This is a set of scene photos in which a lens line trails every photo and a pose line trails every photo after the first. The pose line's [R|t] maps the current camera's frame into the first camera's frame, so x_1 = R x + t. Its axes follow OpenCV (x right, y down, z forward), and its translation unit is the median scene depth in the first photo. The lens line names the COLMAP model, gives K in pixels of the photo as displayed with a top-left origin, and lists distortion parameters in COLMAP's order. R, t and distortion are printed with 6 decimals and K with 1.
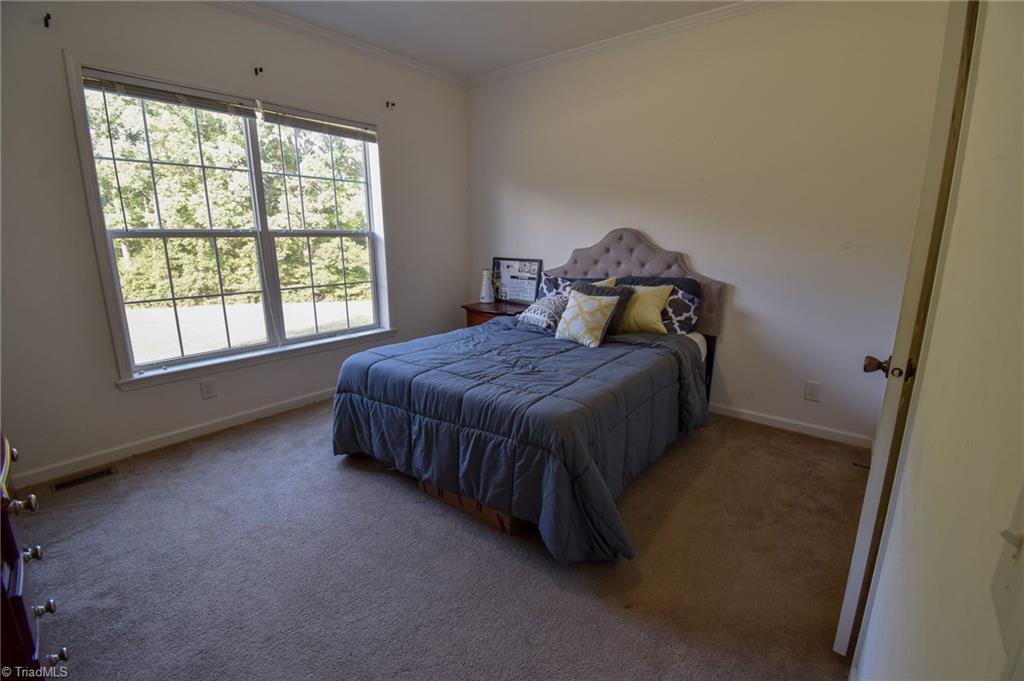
lens RADIAL K [[454.2, 0, 516.4], [0, 454.2, 337.5], [0, 0, 1]] dist [-0.004682, -0.012331]
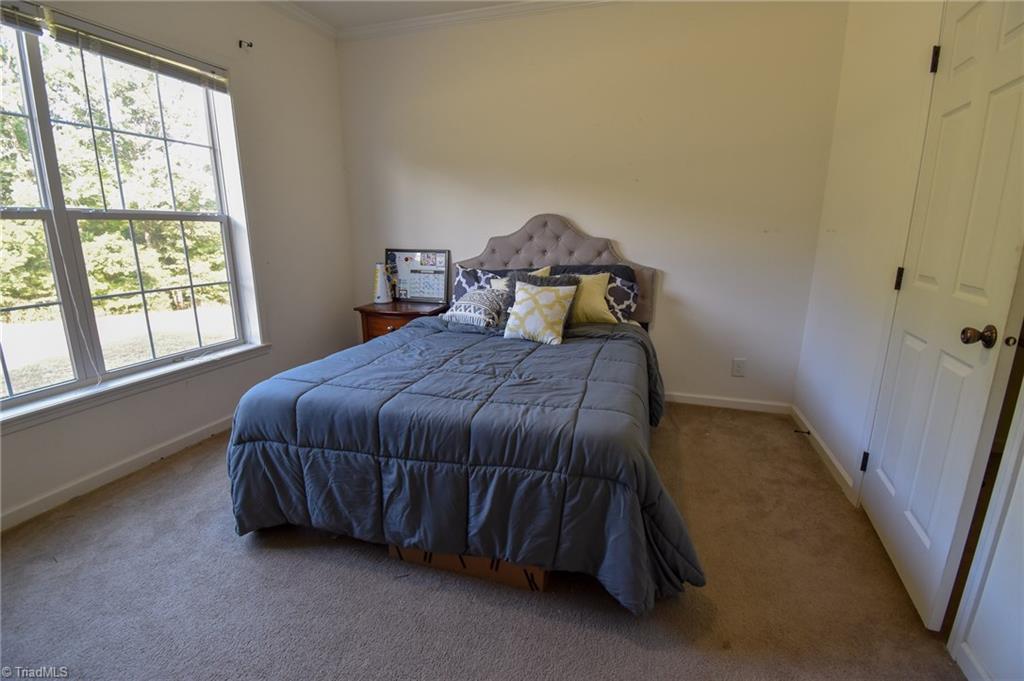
lens RADIAL K [[454.2, 0, 519.4], [0, 454.2, 337.2], [0, 0, 1]] dist [-0.004682, -0.012331]
pose [[0.931318, -0.080594, 0.355177, -0.203453], [0.078826, 0.996698, 0.019471, -0.014715], [-0.355573, 0.009863, 0.934596, 0.193636]]
